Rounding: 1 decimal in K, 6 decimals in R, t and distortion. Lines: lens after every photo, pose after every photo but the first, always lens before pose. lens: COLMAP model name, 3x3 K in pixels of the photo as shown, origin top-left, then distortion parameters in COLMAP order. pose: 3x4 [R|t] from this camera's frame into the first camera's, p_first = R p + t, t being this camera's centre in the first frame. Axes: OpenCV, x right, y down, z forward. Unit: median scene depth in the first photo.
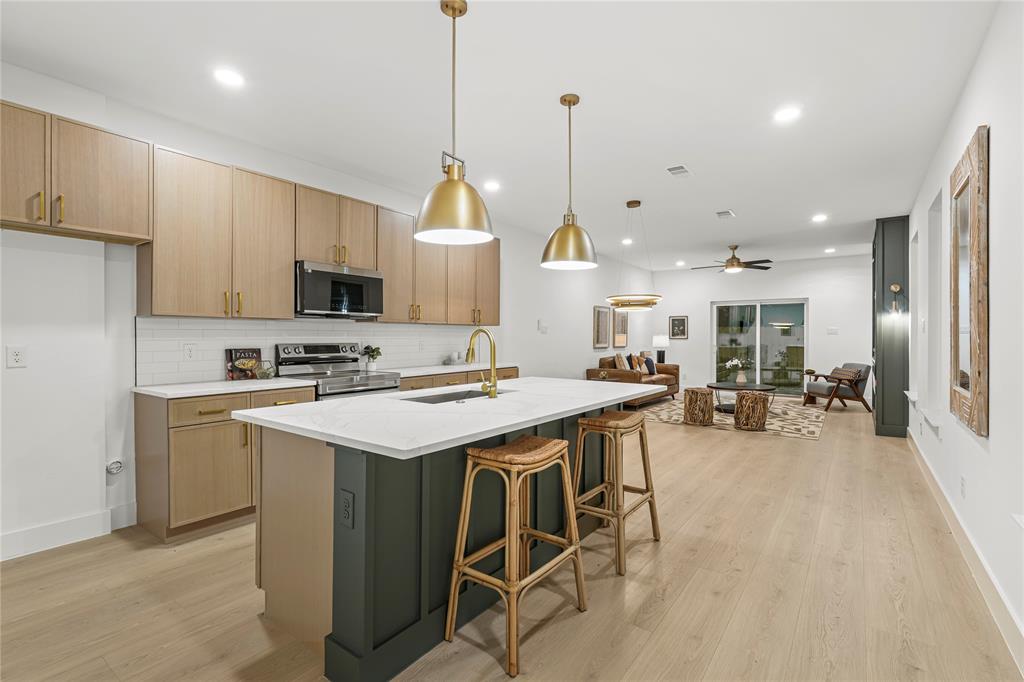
lens RADIAL K [[473.5, 0, 509.0], [0, 473.5, 333.5], [0, 0, 1]] dist [-0.001061, -0.000372]
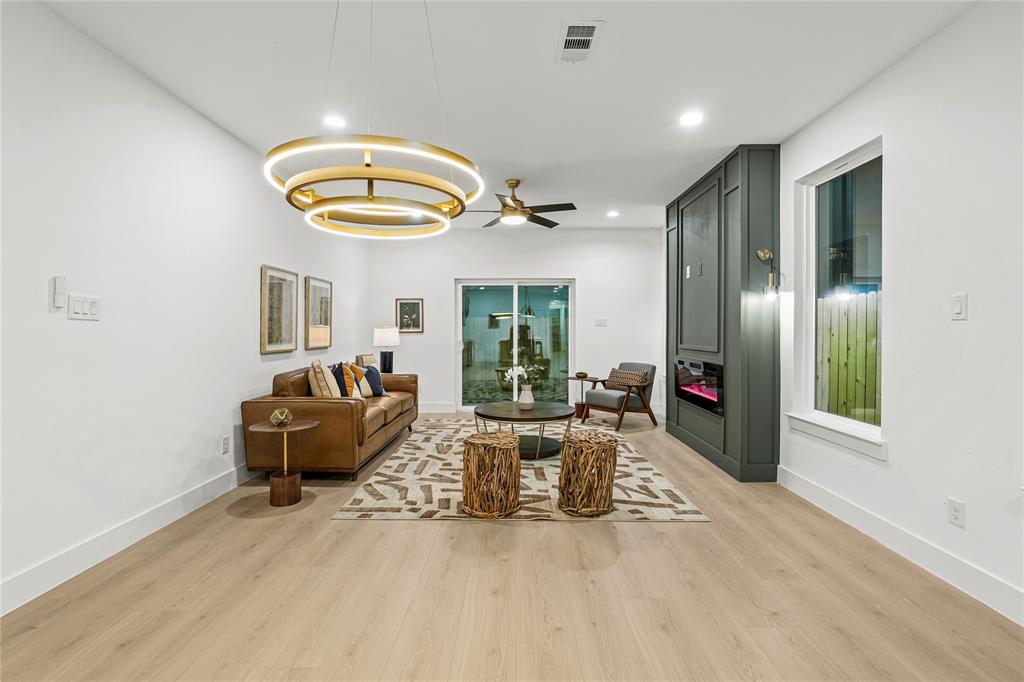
lens RADIAL K [[473.5, 0, 509.0], [0, 473.5, 333.5], [0, 0, 1]] dist [-0.001061, -0.000372]
pose [[0.813496, -0.007048, 0.581528, 0.108409], [-0.001823, 0.999891, 0.014669, 0.003203], [-0.581568, -0.012993, 0.813394, 0.483853]]
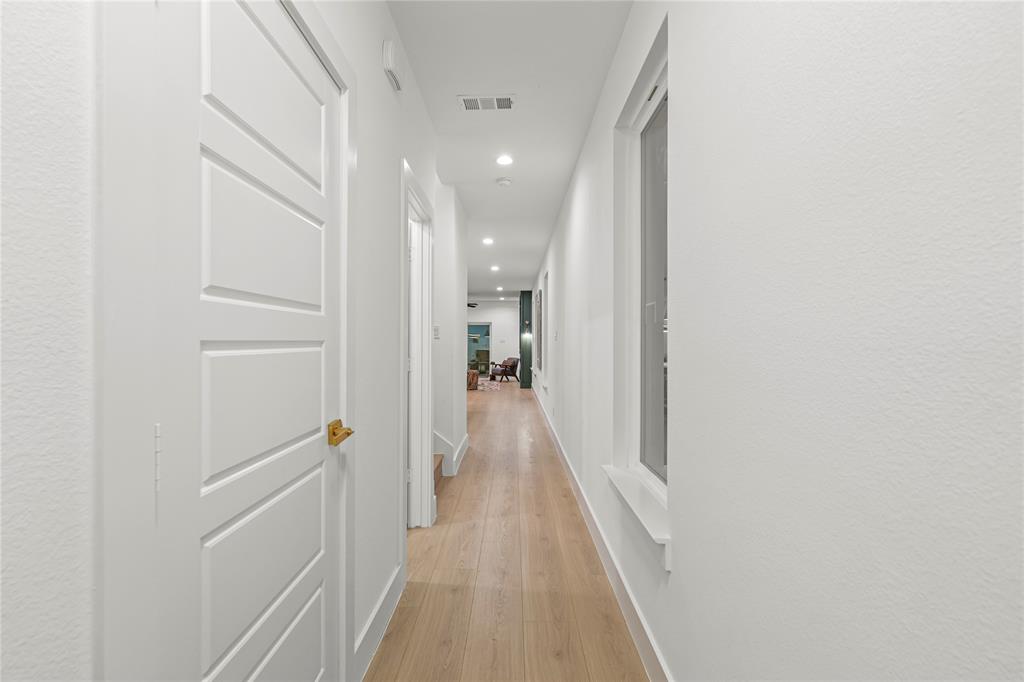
lens RADIAL K [[464.4, 0, 512.0], [0, 464.4, 341.0], [0, 0, 1]] dist [-0.001323, 0.000053]
pose [[0.806454, 0.002333, 0.591292, -0.395306], [-0.003096, 0.999995, 0.000278, -0.005216], [-0.591289, -0.002055, 0.806457, -0.532578]]
